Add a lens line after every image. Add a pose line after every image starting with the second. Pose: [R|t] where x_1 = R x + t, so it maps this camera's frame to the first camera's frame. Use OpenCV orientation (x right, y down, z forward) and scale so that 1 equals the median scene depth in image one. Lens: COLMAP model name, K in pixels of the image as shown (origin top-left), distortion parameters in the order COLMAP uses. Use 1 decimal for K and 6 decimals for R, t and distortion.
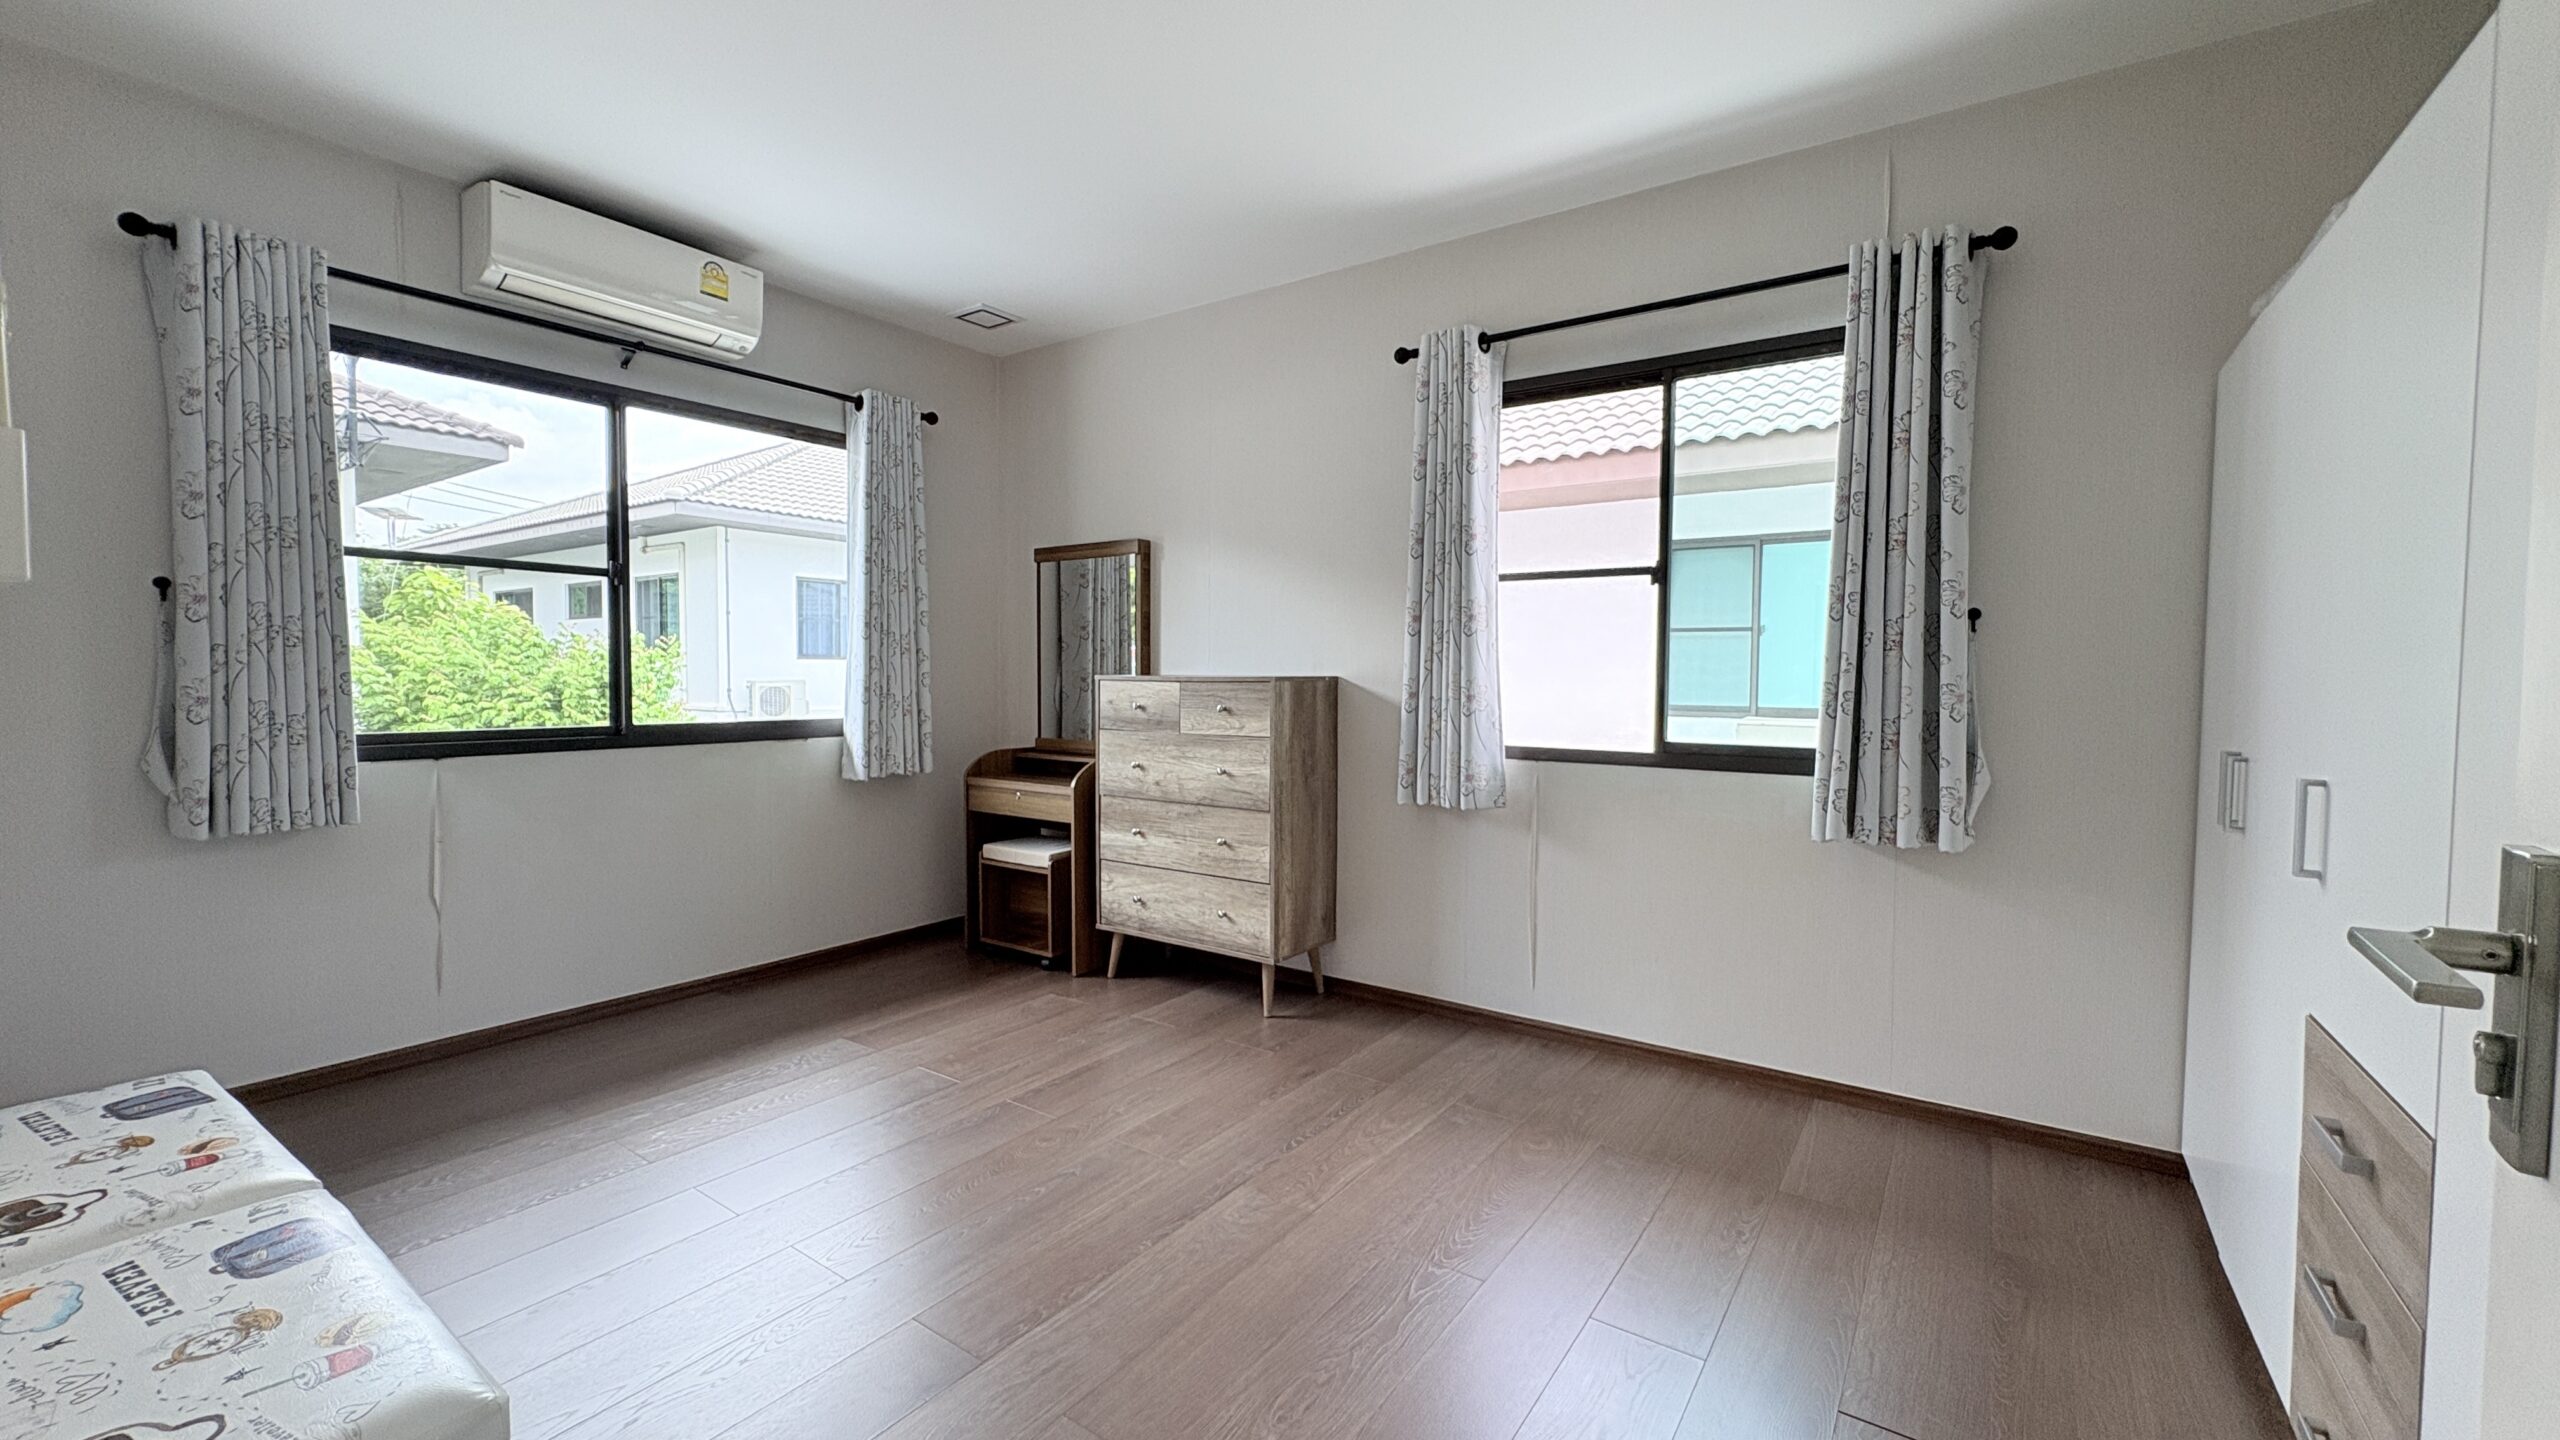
lens RADIAL K [[1016.8, 0, 1277.9], [0, 1016.8, 719.4], [0, 0, 1]] dist [-0.002842, 0.001256]
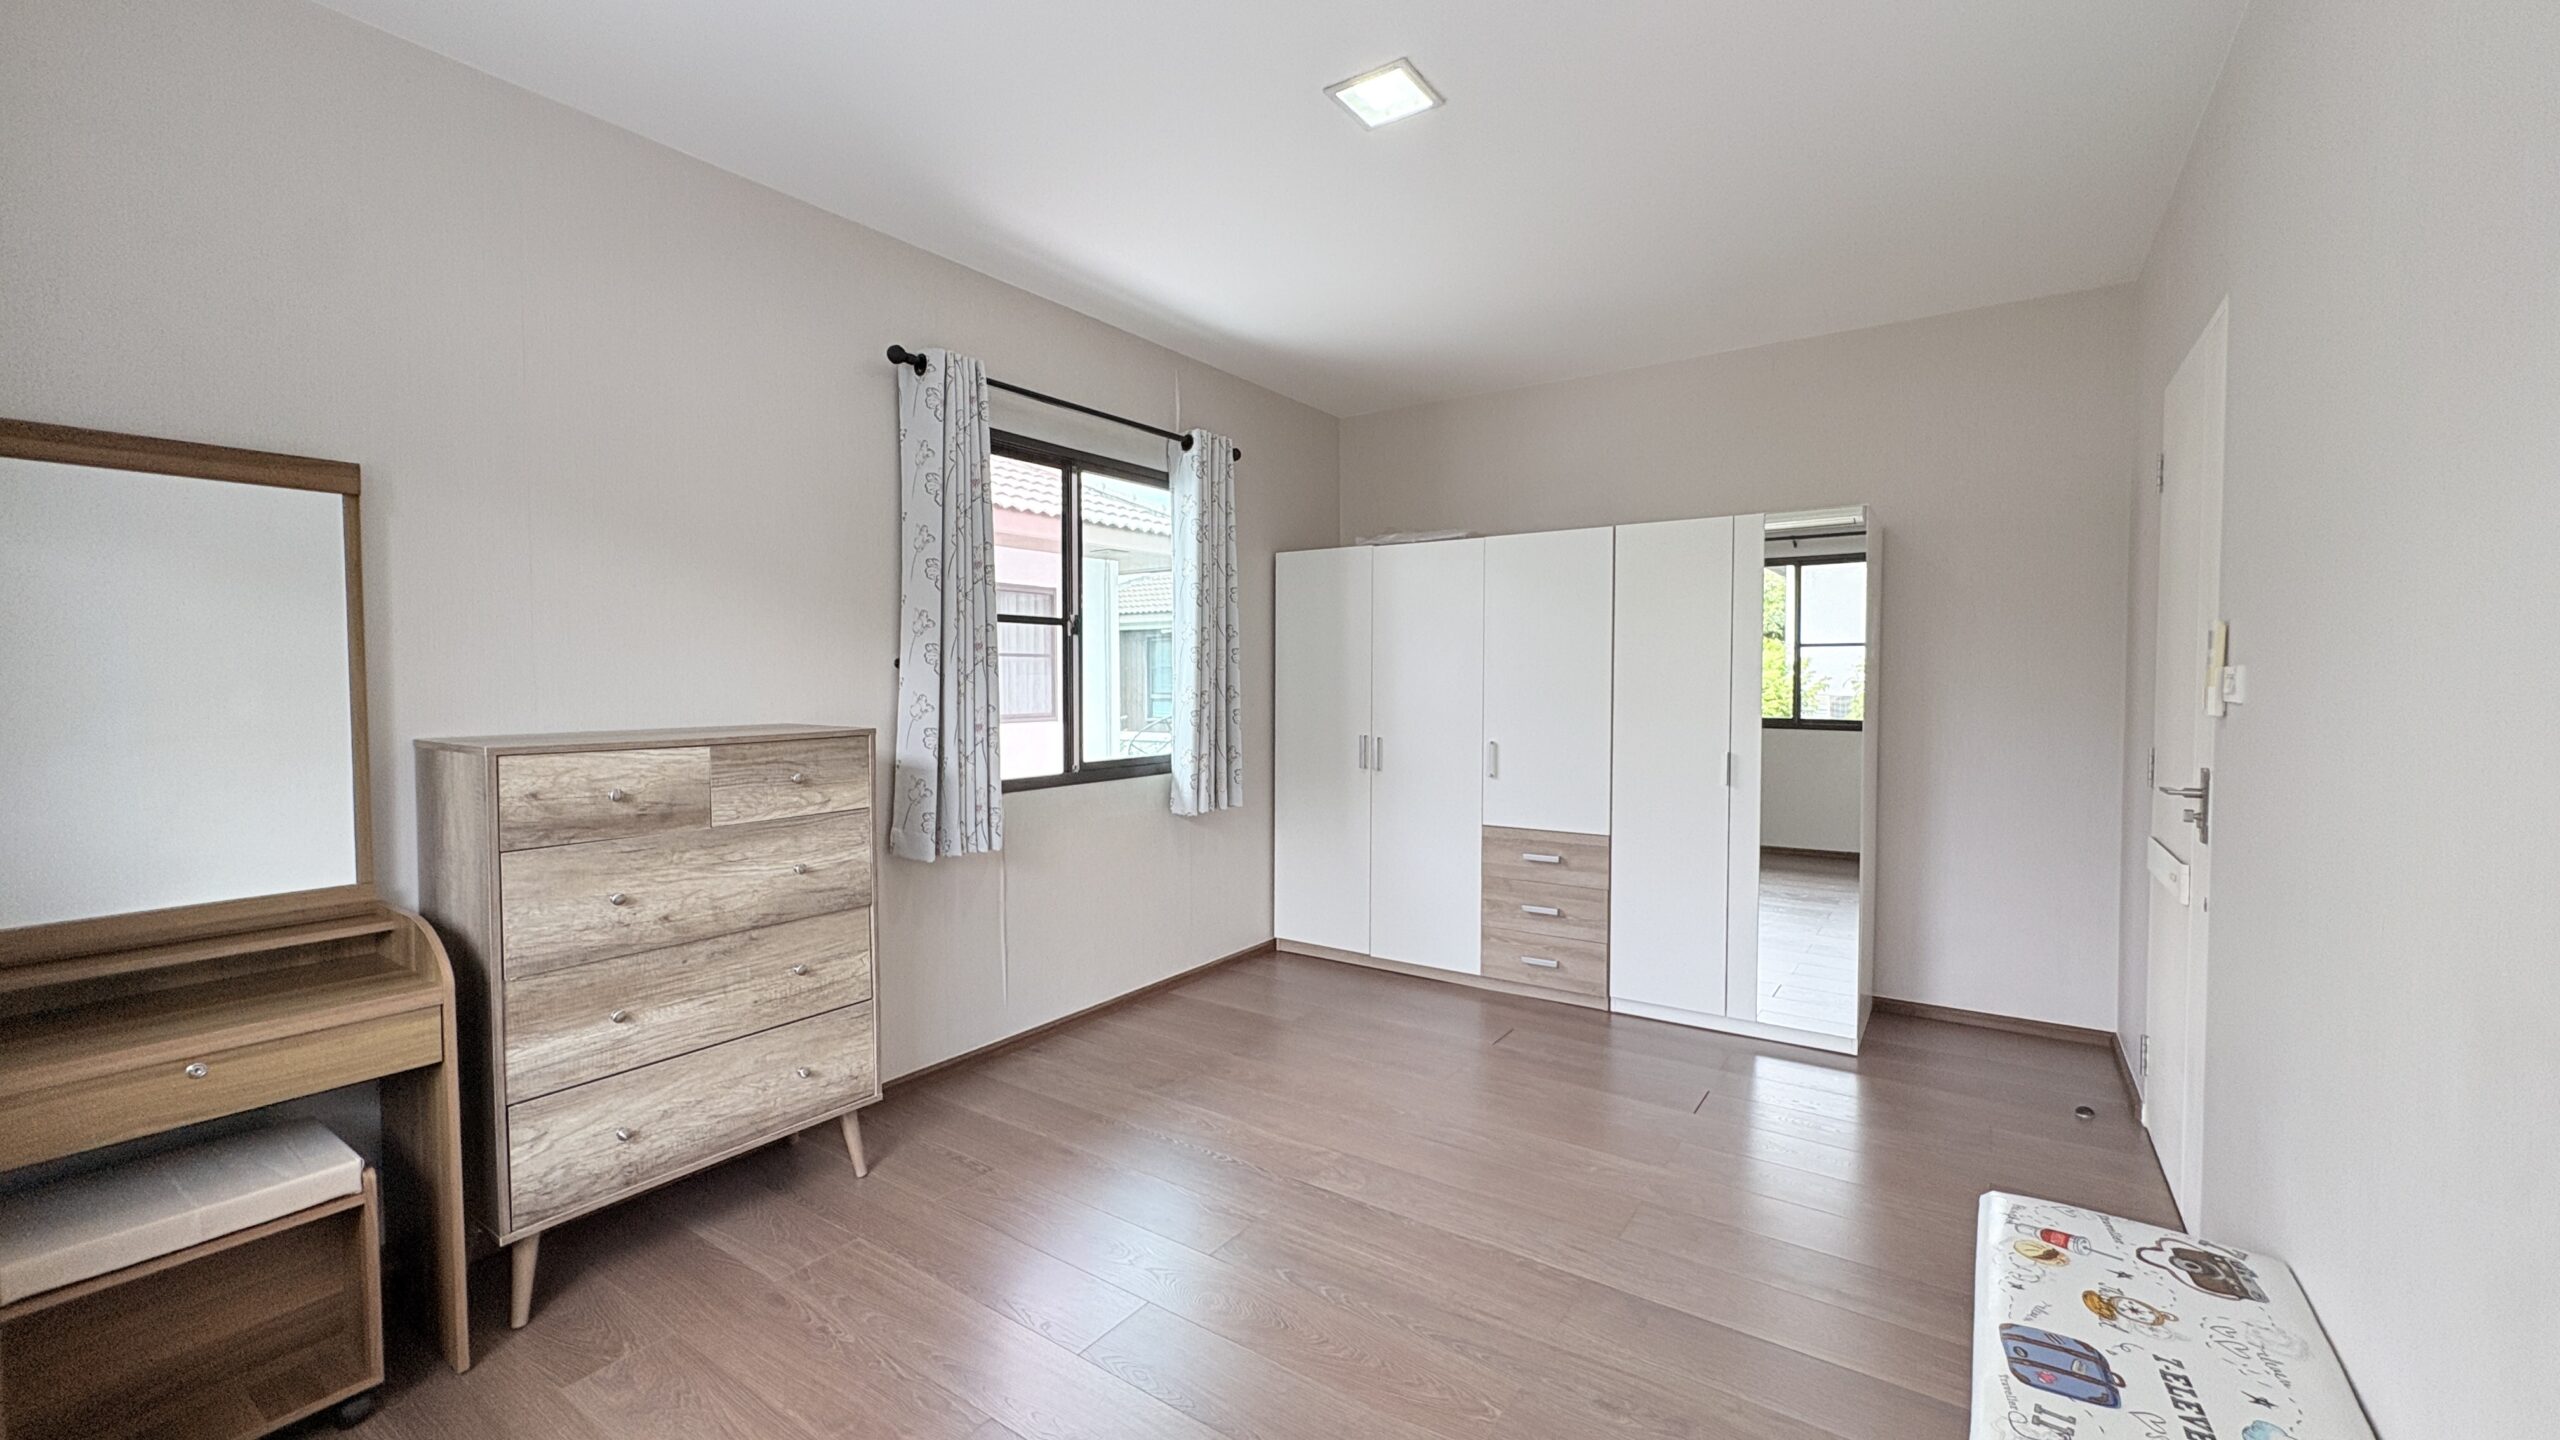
lens RADIAL K [[1016.8, 0, 1277.5], [0, 1016.8, 718.7], [0, 0, 1]] dist [-0.002842, 0.001256]
pose [[-0.004990, -0.047695, 0.998849, -0.799678], [0.049097, 0.997646, 0.047882, -0.073290], [-0.998782, 0.049280, -0.002637, 0.716837]]
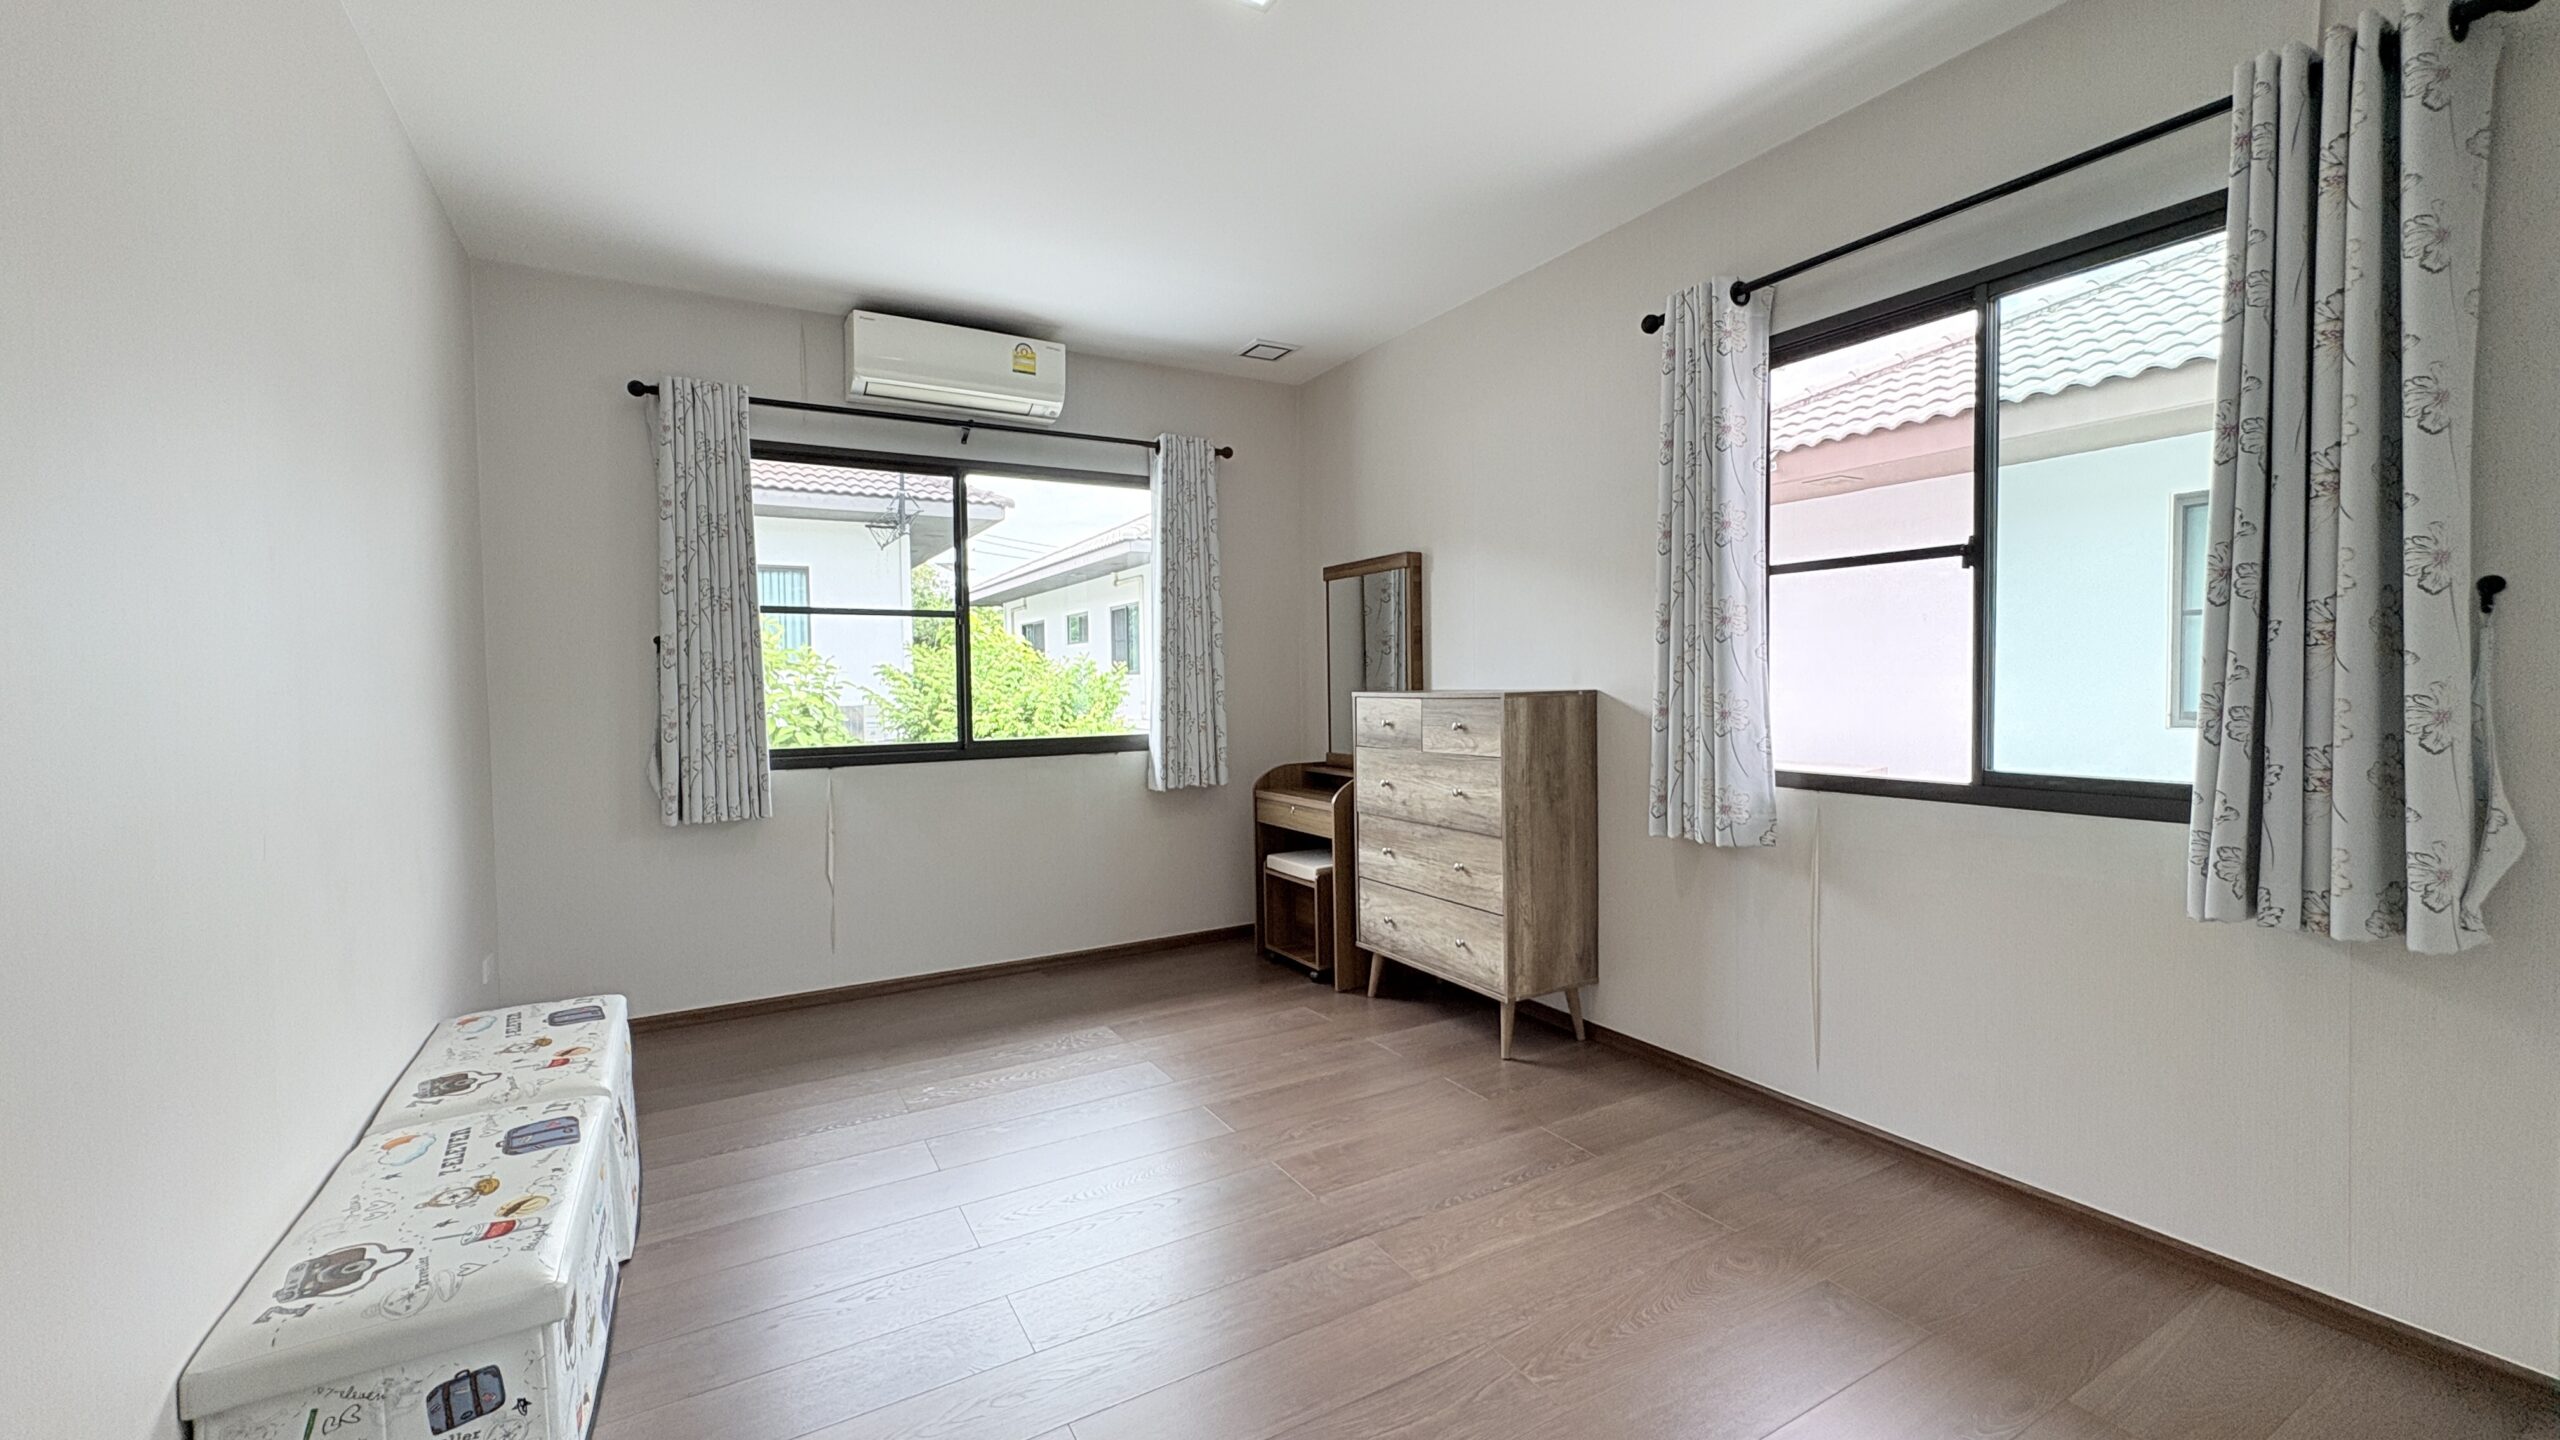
lens RADIAL K [[1016.8, 0, 1278.0], [0, 1016.8, 719.0], [0, 0, 1]] dist [-0.002842, 0.001256]
pose [[0.905980, -0.004172, -0.423301, 0.208180], [0.001725, 0.999980, -0.006165, -0.012779], [0.423318, 0.004855, 0.905968, 0.074251]]
